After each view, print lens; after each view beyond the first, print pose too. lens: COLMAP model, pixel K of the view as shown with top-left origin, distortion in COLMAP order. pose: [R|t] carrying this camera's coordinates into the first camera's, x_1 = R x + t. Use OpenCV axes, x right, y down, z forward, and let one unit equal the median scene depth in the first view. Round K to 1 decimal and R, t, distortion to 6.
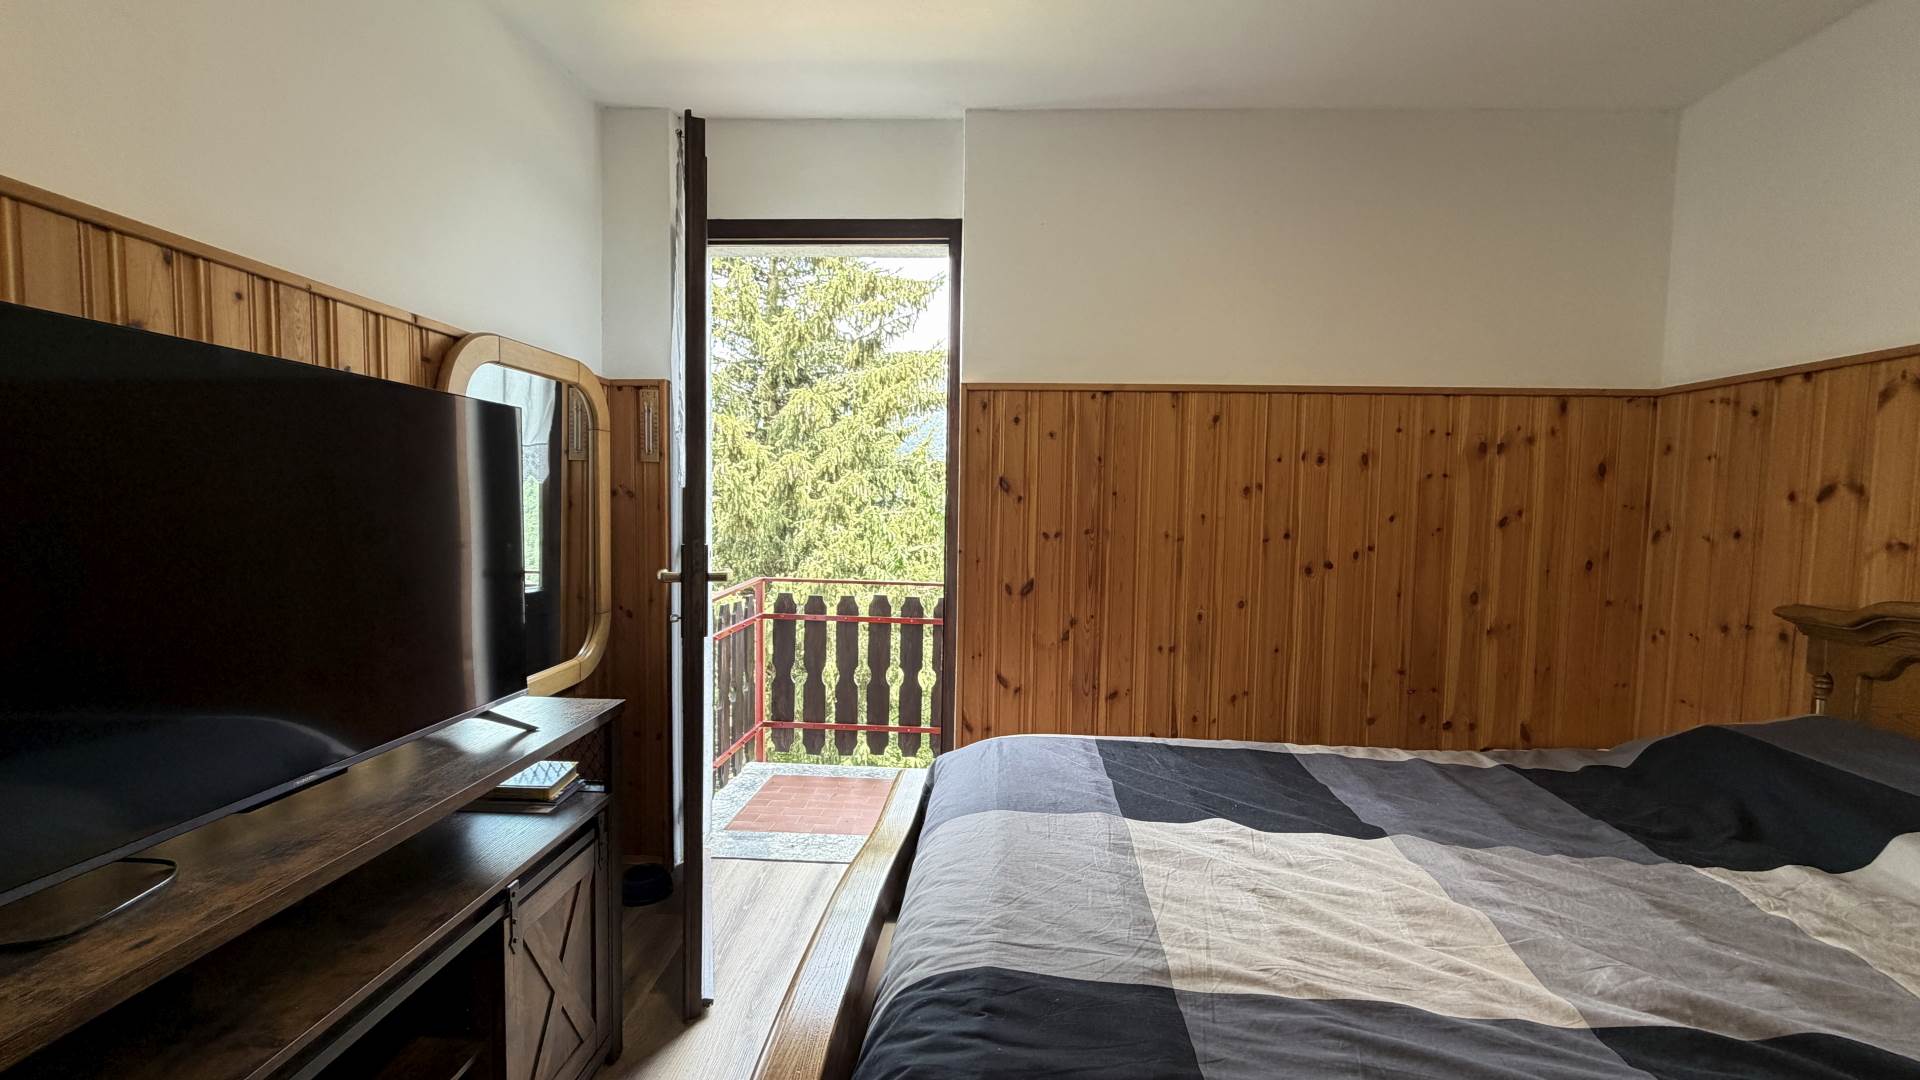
lens RADIAL K [[763.0, 0, 956.8], [0, 763.0, 538.5], [0, 0, 1]] dist [0.003704, -0.000592]
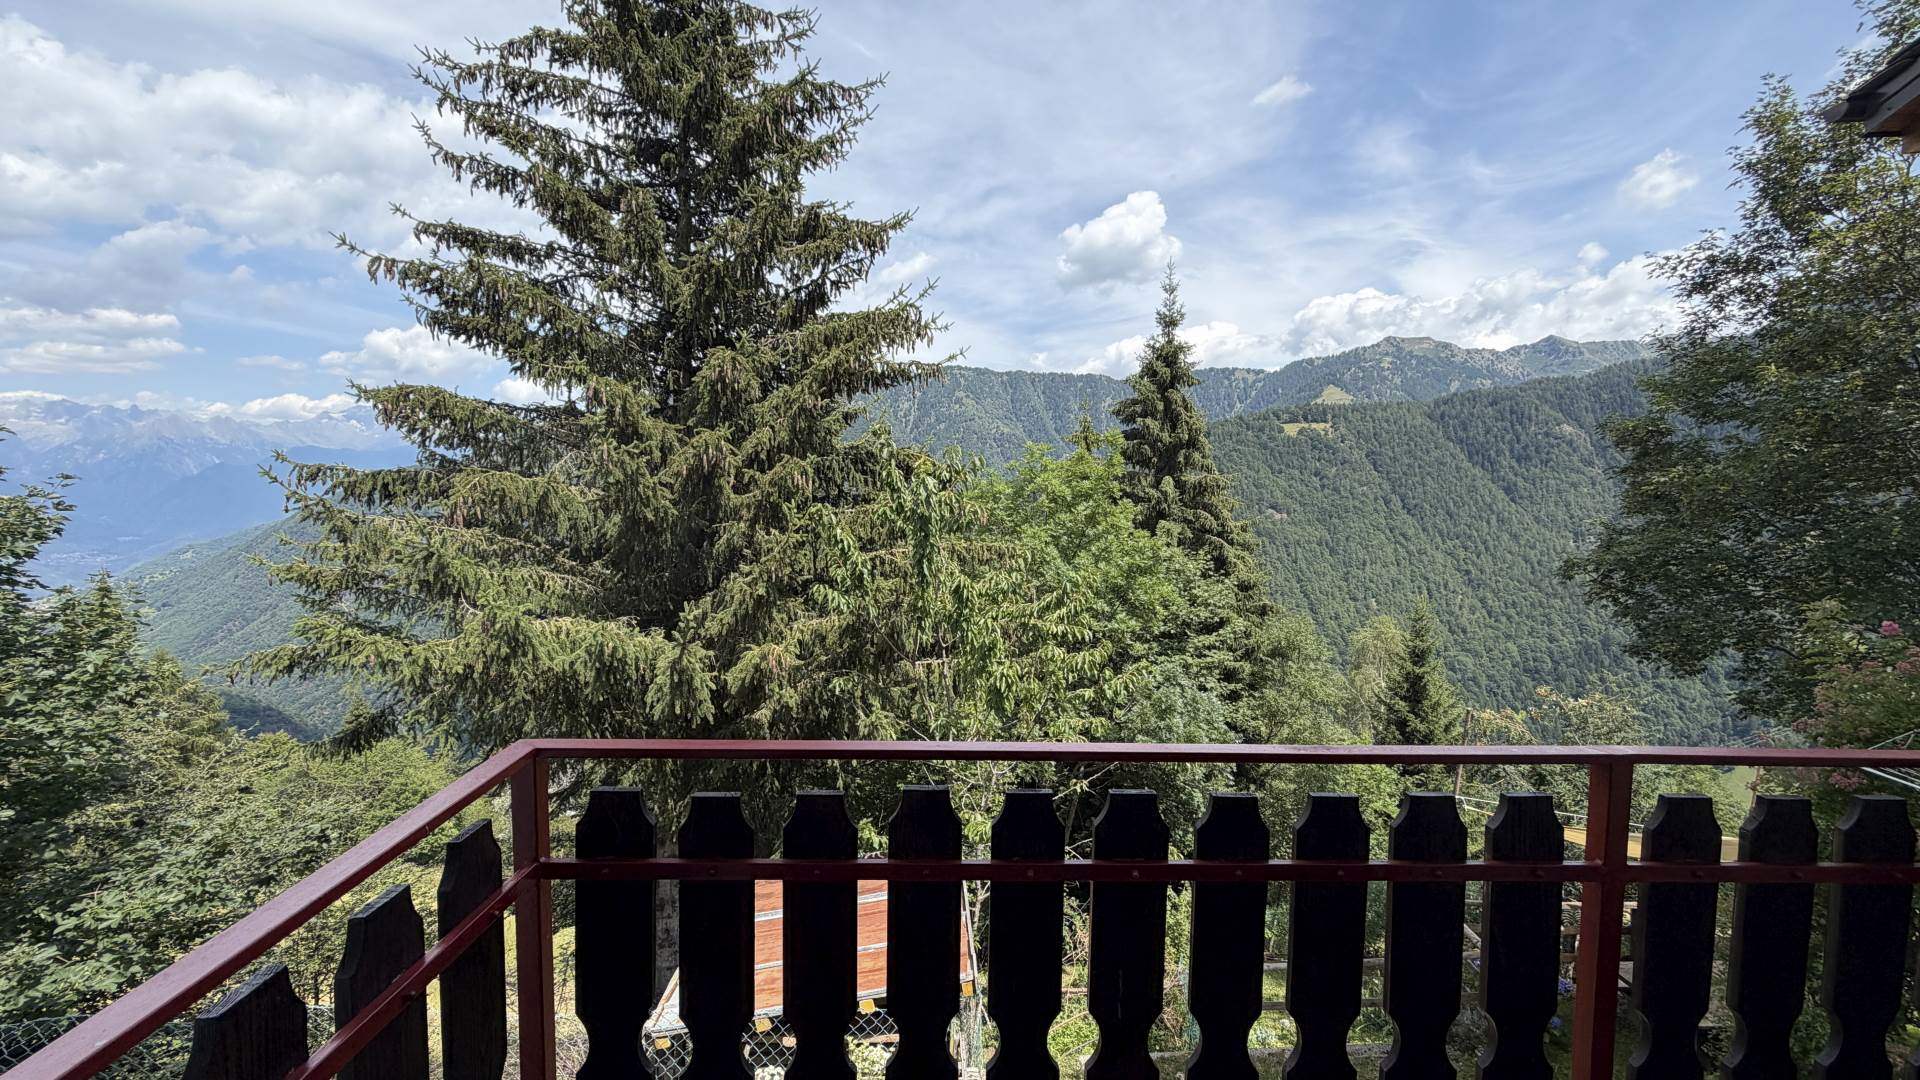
lens RADIAL K [[763.0, 0, 948.3], [0, 763.0, 539.6], [0, 0, 1]] dist [0.003704, -0.000592]
pose [[0.997085, -0.011111, 0.075486, -0.167789], [0.010611, 0.999919, 0.007013, -0.044734], [-0.075558, -0.006192, 0.997122, 1.006583]]
